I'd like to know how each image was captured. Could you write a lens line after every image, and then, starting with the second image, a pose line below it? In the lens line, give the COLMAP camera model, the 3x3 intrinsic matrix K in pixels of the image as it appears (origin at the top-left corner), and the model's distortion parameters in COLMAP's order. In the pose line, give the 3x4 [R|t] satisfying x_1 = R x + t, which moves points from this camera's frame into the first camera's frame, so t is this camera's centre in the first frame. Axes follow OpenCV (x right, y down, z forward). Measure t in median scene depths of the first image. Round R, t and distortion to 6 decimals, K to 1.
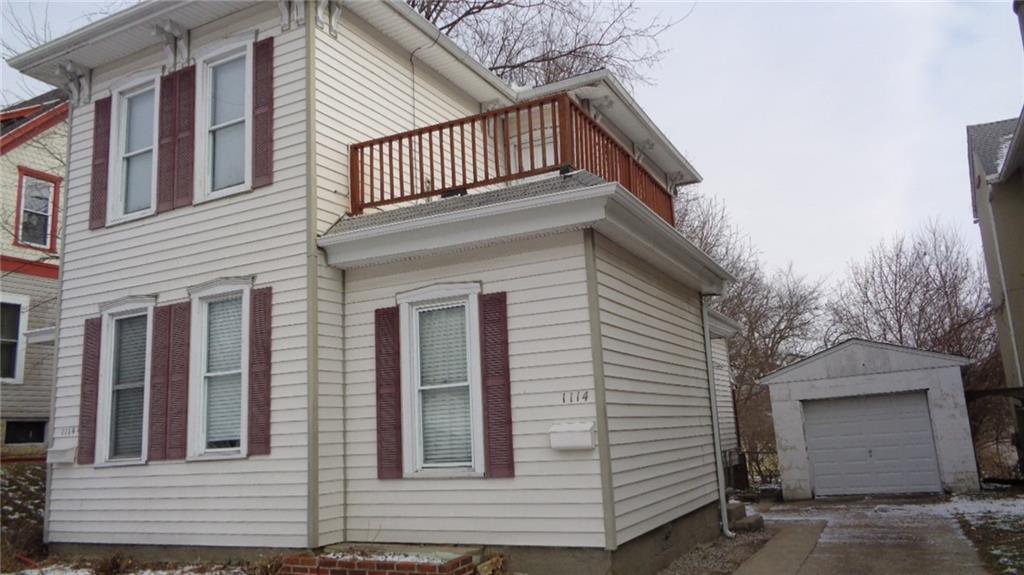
lens RADIAL K [[773.6, 0, 512.0], [0, 773.6, 287.5], [0, 0, 1]] dist [0.005065, -0.006654]
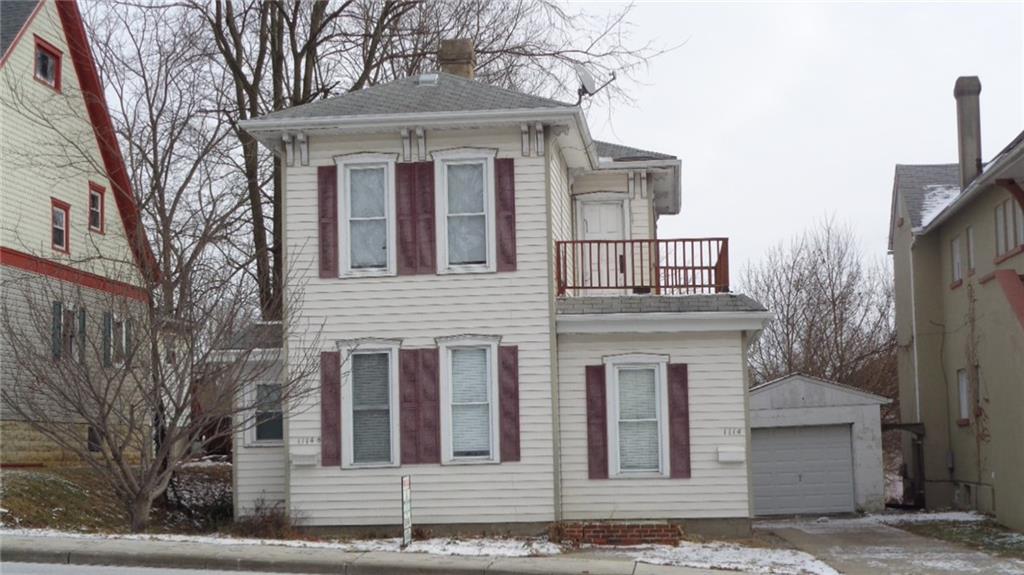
lens RADIAL K [[1598.7, 0, 512.0], [0, 1598.7, 287.5], [0, 0, 1]] dist [-0.001517, 0.048901]
pose [[0.928476, 0.064896, 0.365678, -1.329904], [-0.093840, 0.993660, 0.061923, -0.273601], [-0.359341, -0.091809, 0.928679, -1.632004]]
